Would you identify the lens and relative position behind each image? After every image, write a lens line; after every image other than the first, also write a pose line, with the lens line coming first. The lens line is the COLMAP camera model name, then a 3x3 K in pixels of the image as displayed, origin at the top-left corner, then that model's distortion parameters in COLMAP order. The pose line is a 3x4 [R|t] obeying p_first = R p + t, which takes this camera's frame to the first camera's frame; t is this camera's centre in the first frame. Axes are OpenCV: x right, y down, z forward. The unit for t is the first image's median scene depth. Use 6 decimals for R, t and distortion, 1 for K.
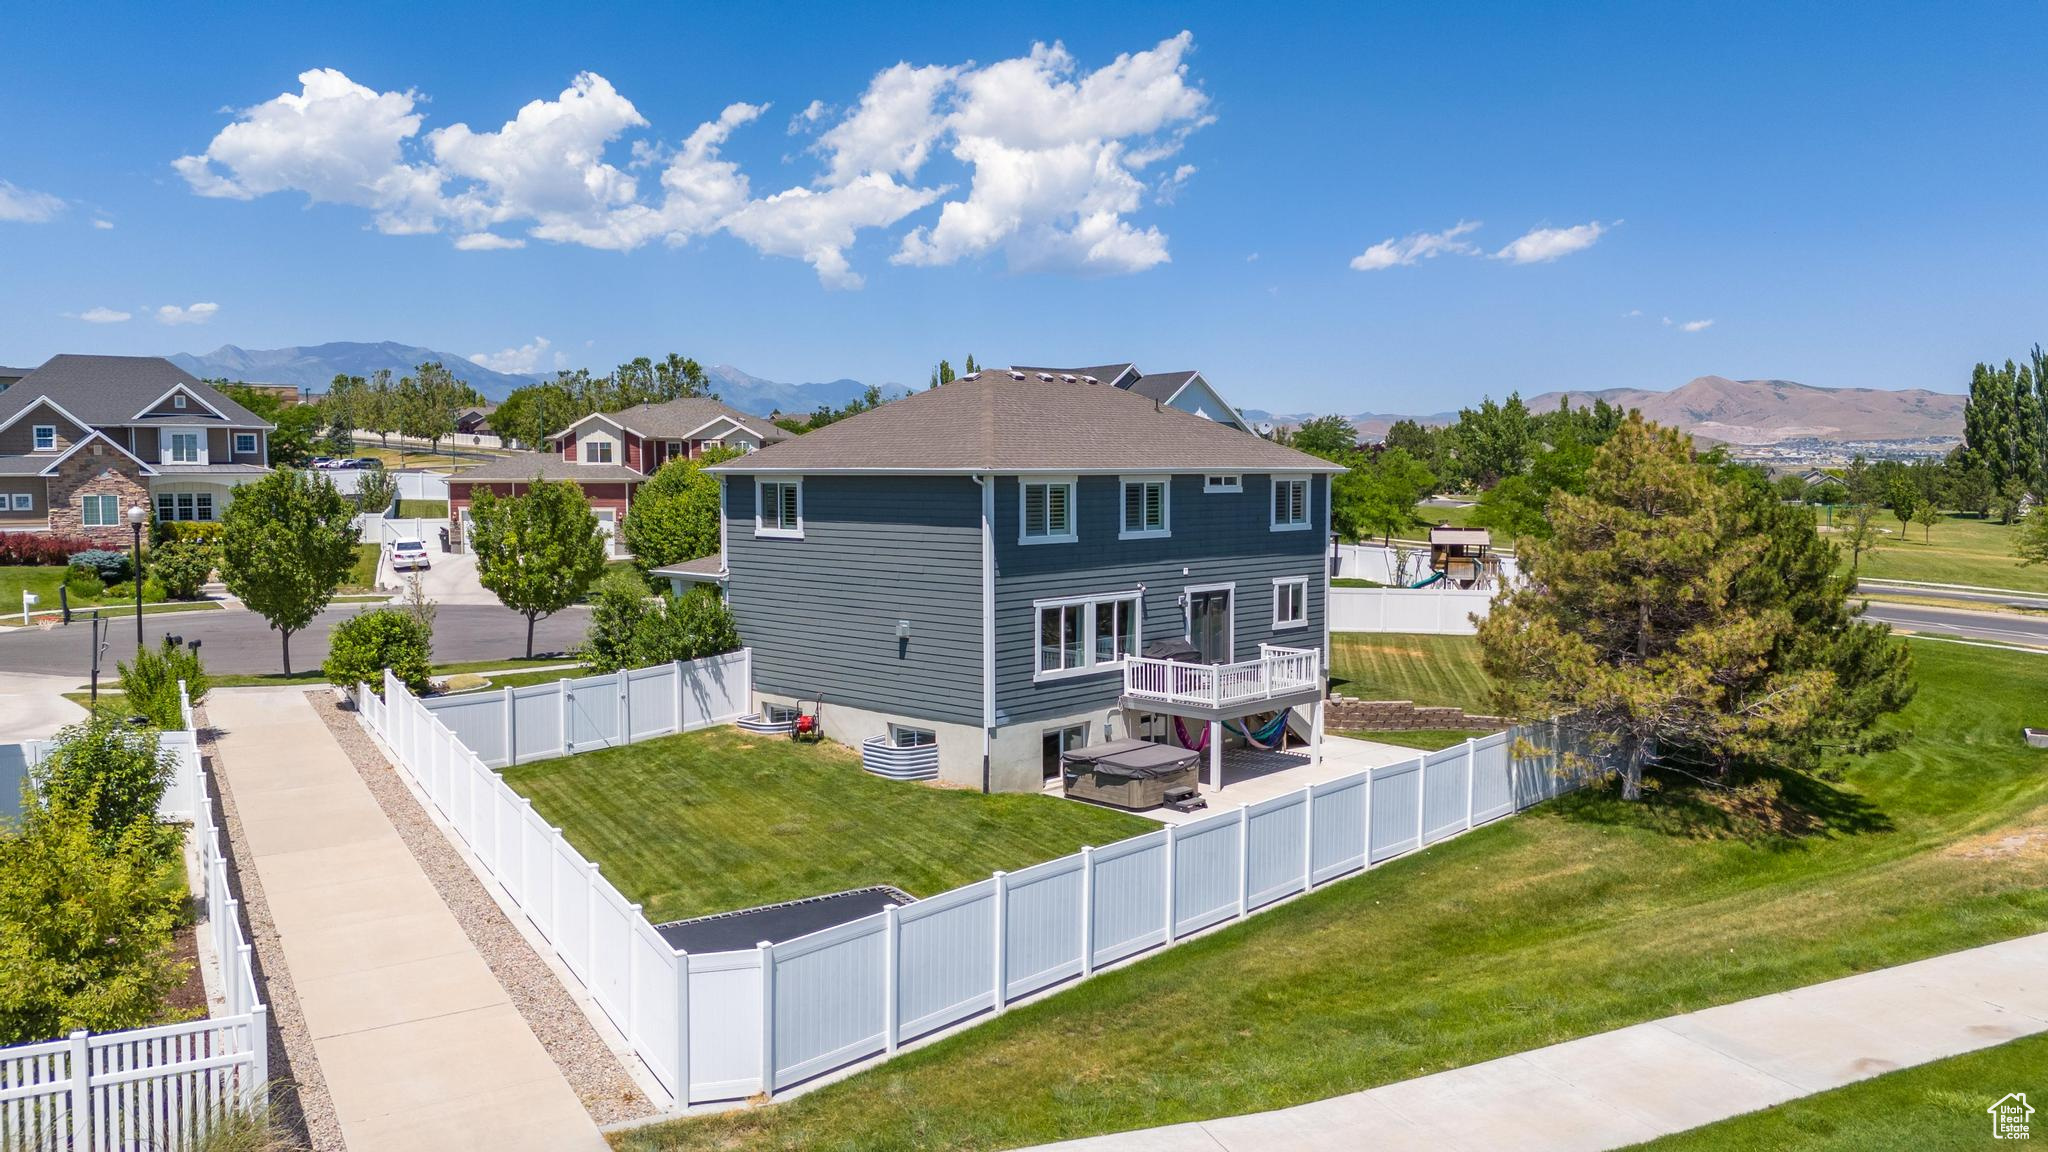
lens RADIAL K [[1499.8, 0, 1024.0], [0, 1499.8, 576.0], [0, 0, 1]] dist [0.081114, -0.087700]
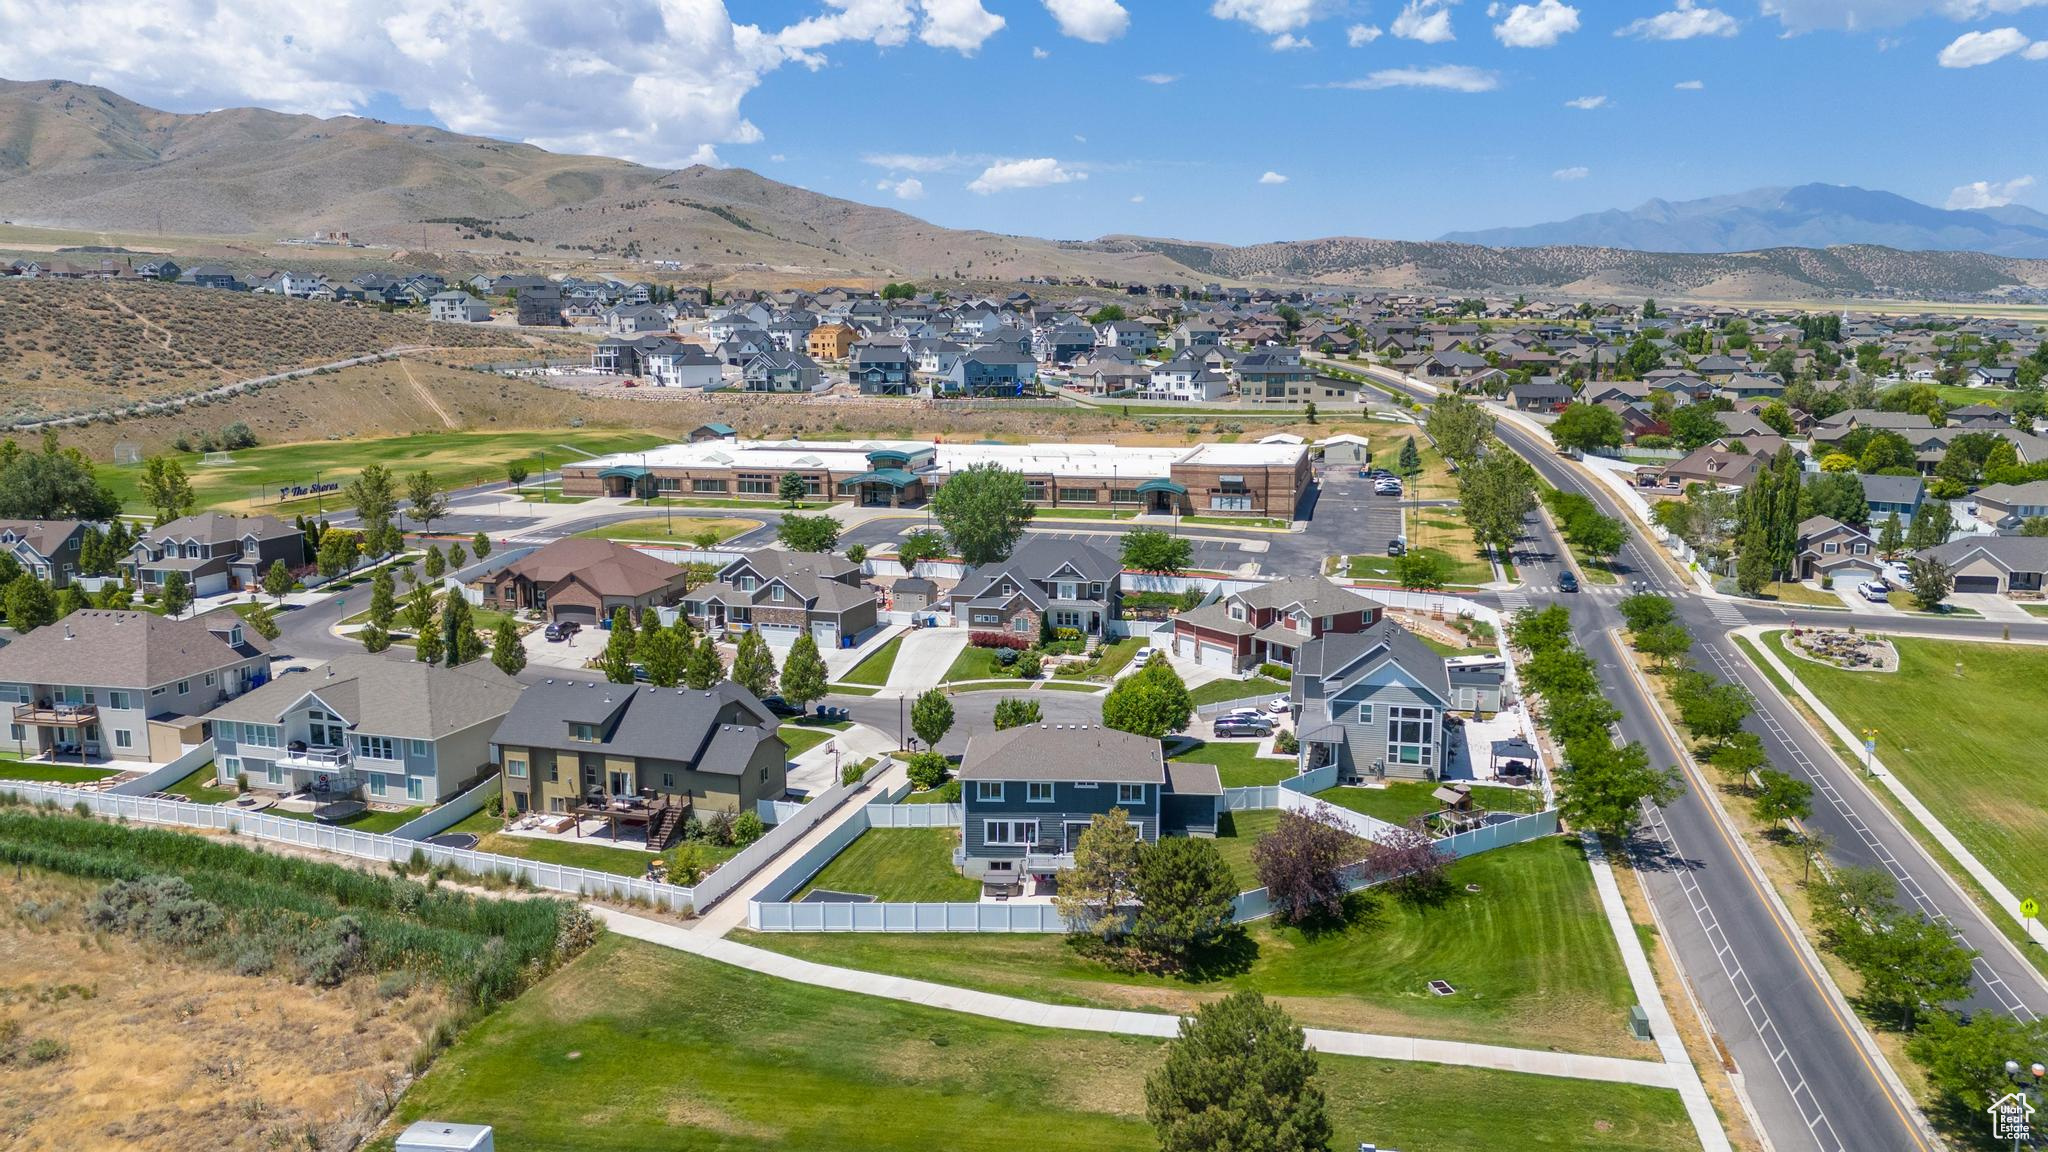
lens RADIAL K [[1499.8, 0, 1024.0], [0, 1499.8, 576.0], [0, 0, 1]] dist [0.081114, -0.087700]
pose [[0.650535, 0.127896, -0.748630, 2.101581], [-0.052456, 0.990931, 0.123708, -0.790466], [0.757663, -0.041206, 0.651344, -0.850528]]
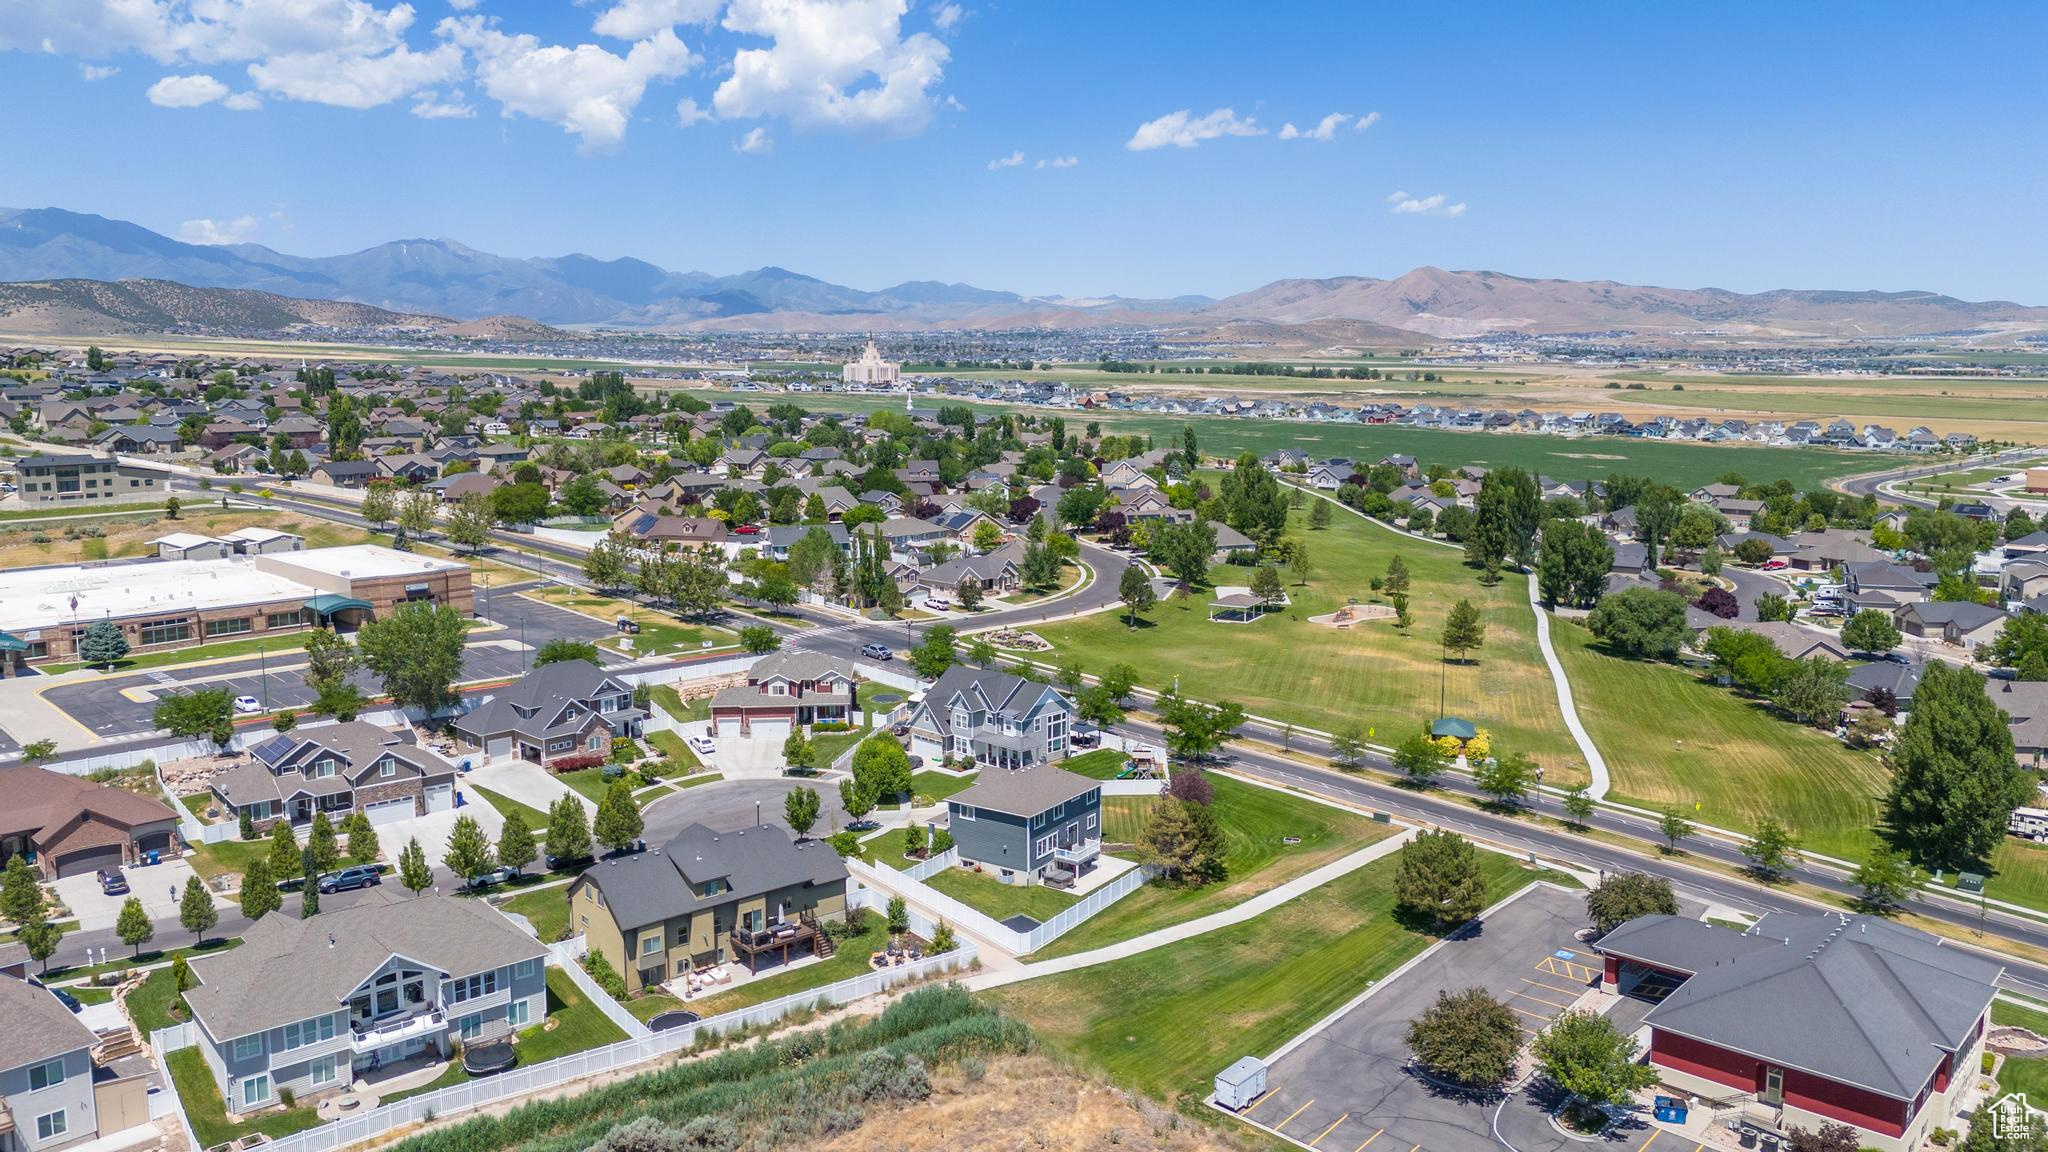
lens RADIAL K [[1509.2, 0, 1024.0], [0, 1509.2, 576.0], [0, 0, 1]] dist [0.032522, -0.010802]
pose [[0.986636, -0.023286, 0.161266, -0.659919], [0.010255, 0.996648, 0.081169, -1.018056], [-0.162615, -0.078431, 0.983567, -2.983703]]
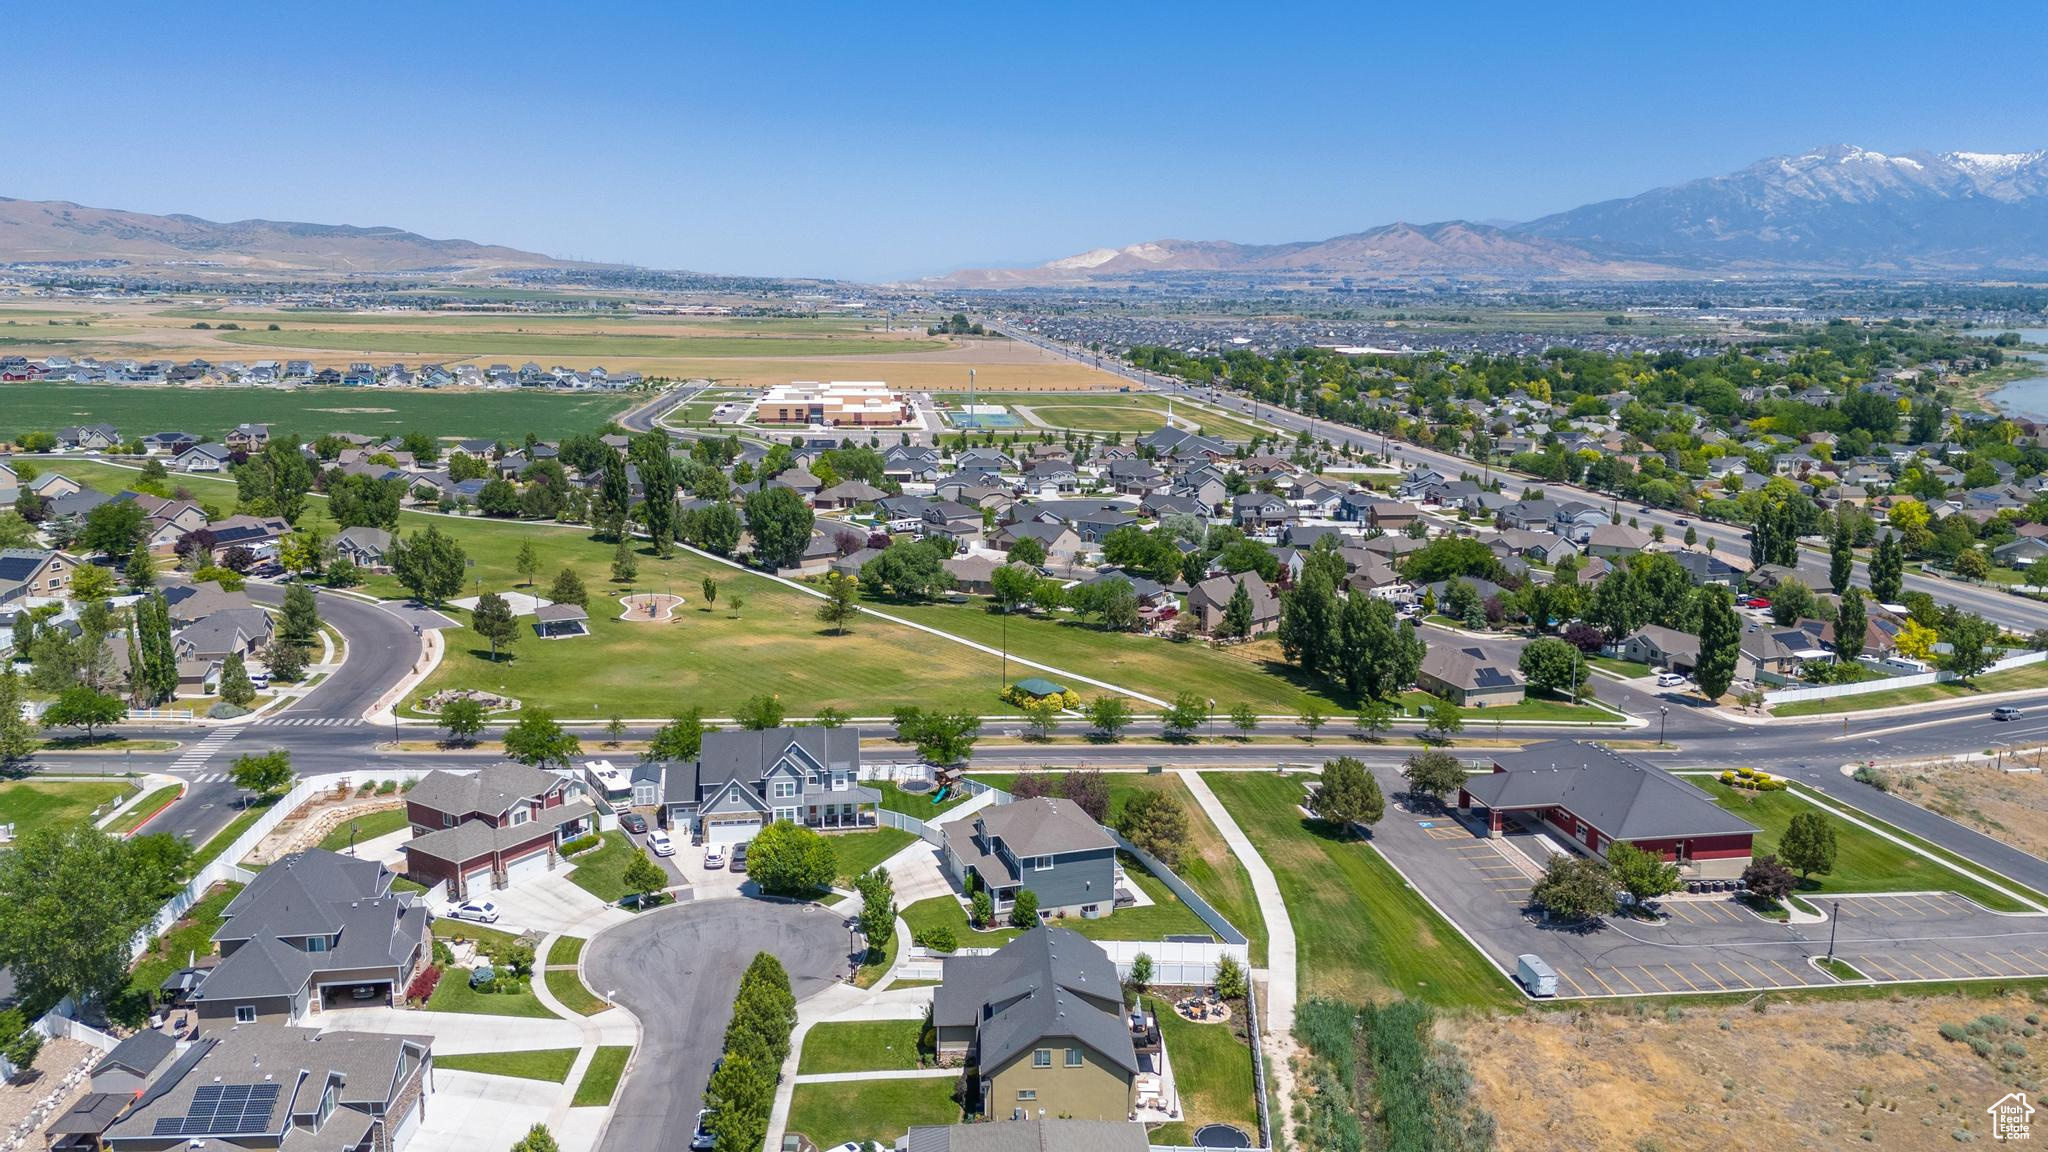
lens RADIAL K [[1499.8, 0, 1024.0], [0, 1499.8, 576.0], [0, 0, 1]] dist [0.081114, -0.087700]
pose [[0.465837, -0.163733, 0.869590, -3.534426], [0.054026, 0.986161, 0.156740, -1.427163], [-0.883220, -0.026035, 0.468236, -0.786219]]
